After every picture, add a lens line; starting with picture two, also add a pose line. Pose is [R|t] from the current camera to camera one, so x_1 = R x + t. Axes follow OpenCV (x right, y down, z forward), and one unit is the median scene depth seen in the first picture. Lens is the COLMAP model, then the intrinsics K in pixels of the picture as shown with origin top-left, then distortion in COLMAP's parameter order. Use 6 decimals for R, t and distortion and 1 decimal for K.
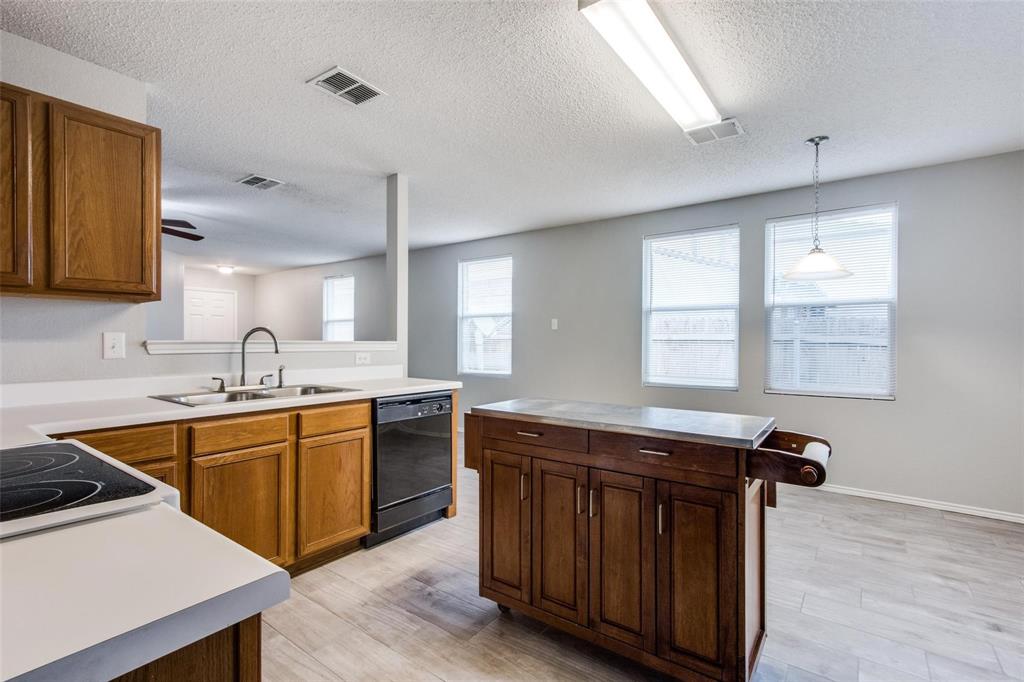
lens RADIAL K [[473.8, 0, 509.9], [0, 473.8, 342.7], [0, 0, 1]] dist [0.001437, 0.002011]
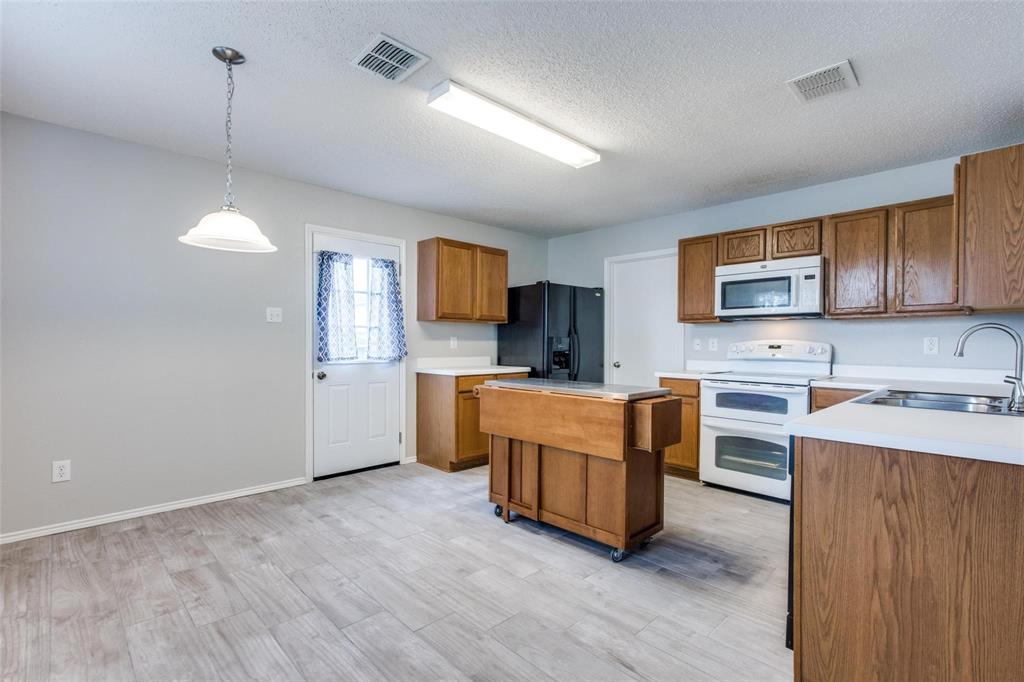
lens RADIAL K [[473.8, 0, 512.4], [0, 473.8, 345.1], [0, 0, 1]] dist [0.001437, 0.002011]
pose [[-0.987780, -0.009939, 0.155535, 0.120831], [-0.008128, 0.999892, 0.012278, 0.000538], [-0.155640, 0.010864, -0.987754, 1.880240]]
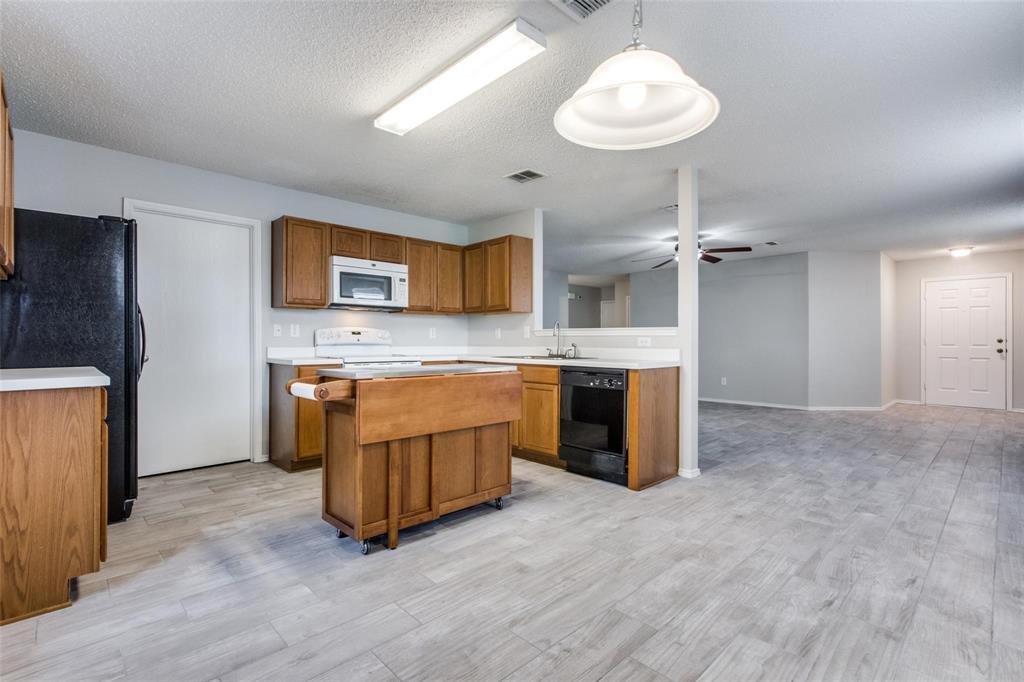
lens RADIAL K [[473.8, 0, 504.8], [0, 473.8, 339.4], [0, 0, 1]] dist [0.001437, 0.002011]
pose [[-0.166421, -0.008316, -0.986020, 1.195601], [-0.009172, 0.999934, -0.006885, 0.048948], [0.986012, 0.007898, -0.166486, 1.093592]]
